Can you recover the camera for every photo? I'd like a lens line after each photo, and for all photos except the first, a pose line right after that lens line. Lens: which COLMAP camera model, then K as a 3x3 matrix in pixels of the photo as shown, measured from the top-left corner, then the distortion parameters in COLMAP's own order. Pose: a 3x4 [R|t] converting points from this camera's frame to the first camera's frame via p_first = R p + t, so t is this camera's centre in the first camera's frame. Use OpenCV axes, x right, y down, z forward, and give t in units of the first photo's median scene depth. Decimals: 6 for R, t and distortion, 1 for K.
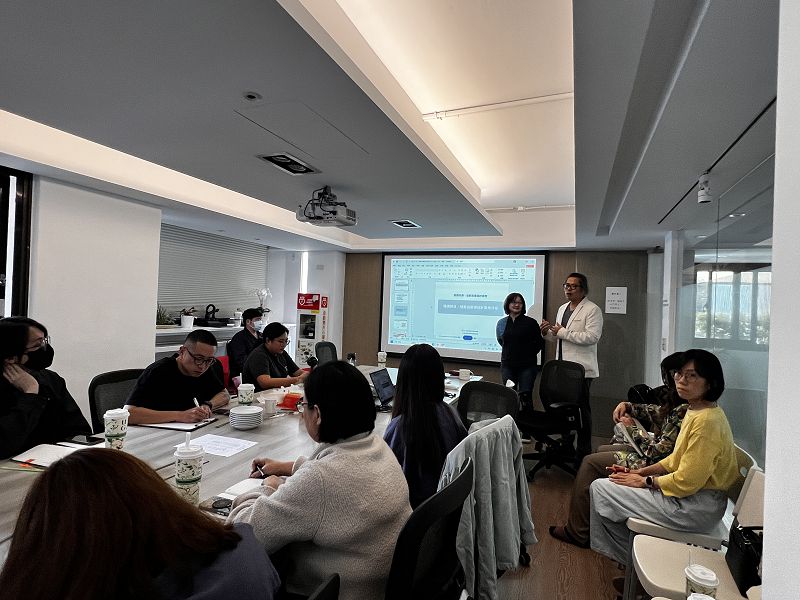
lens RADIAL K [[441.5, 0, 397.7], [0, 441.5, 301.4], [0, 0, 1]] dist [-0.000514, -0.000575]
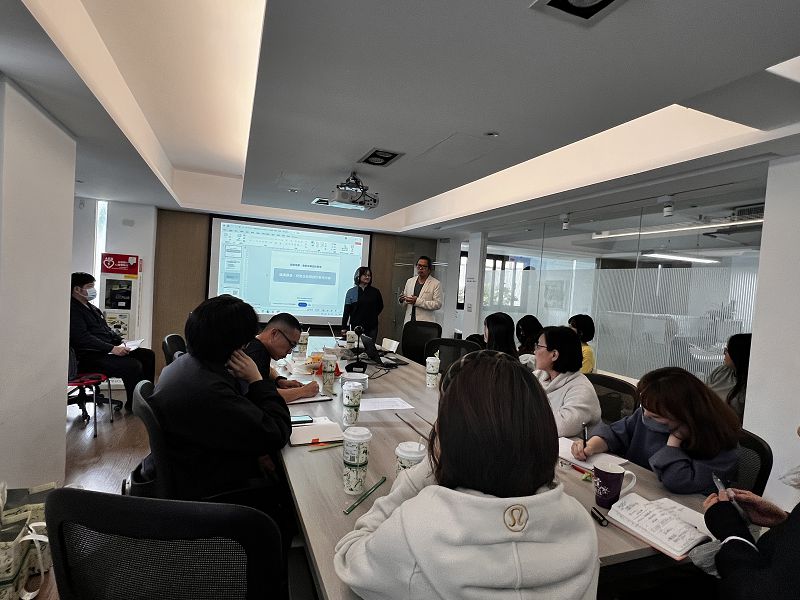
lens RADIAL K [[441.5, 0, 397.5], [0, 441.5, 300.3], [0, 0, 1]] dist [-0.000514, -0.000575]
pose [[0.745405, -0.010929, 0.666522, -0.386487], [-0.044310, 0.996842, 0.065898, -0.010114], [-0.665138, -0.078654, 0.742567, 0.041632]]
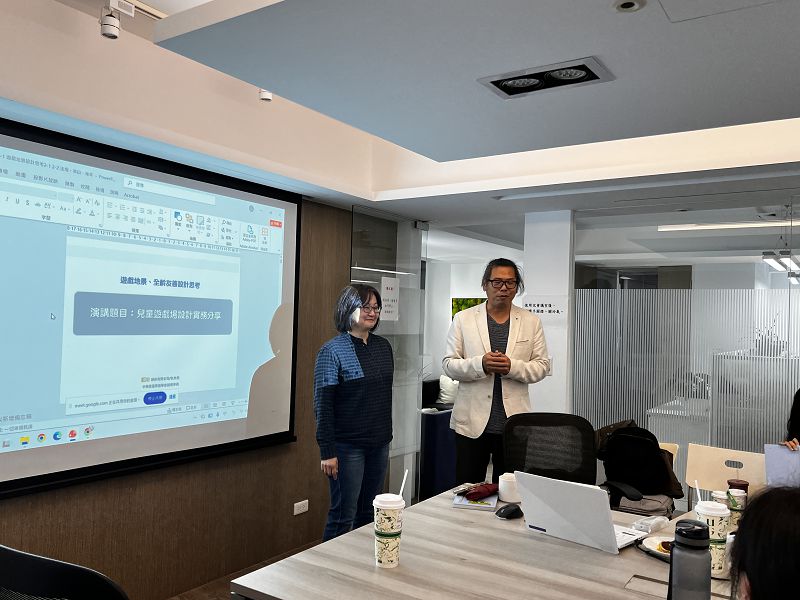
lens RADIAL K [[652.0, 0, 401.6], [0, 652.0, 298.8], [0, 0, 1]] dist [0.004567, 0.000621]
pose [[0.204610, -0.002609, 0.978840, -0.325433], [-0.027111, 0.999598, 0.008332, -0.009590], [-0.978468, -0.028242, 0.204457, 0.687579]]
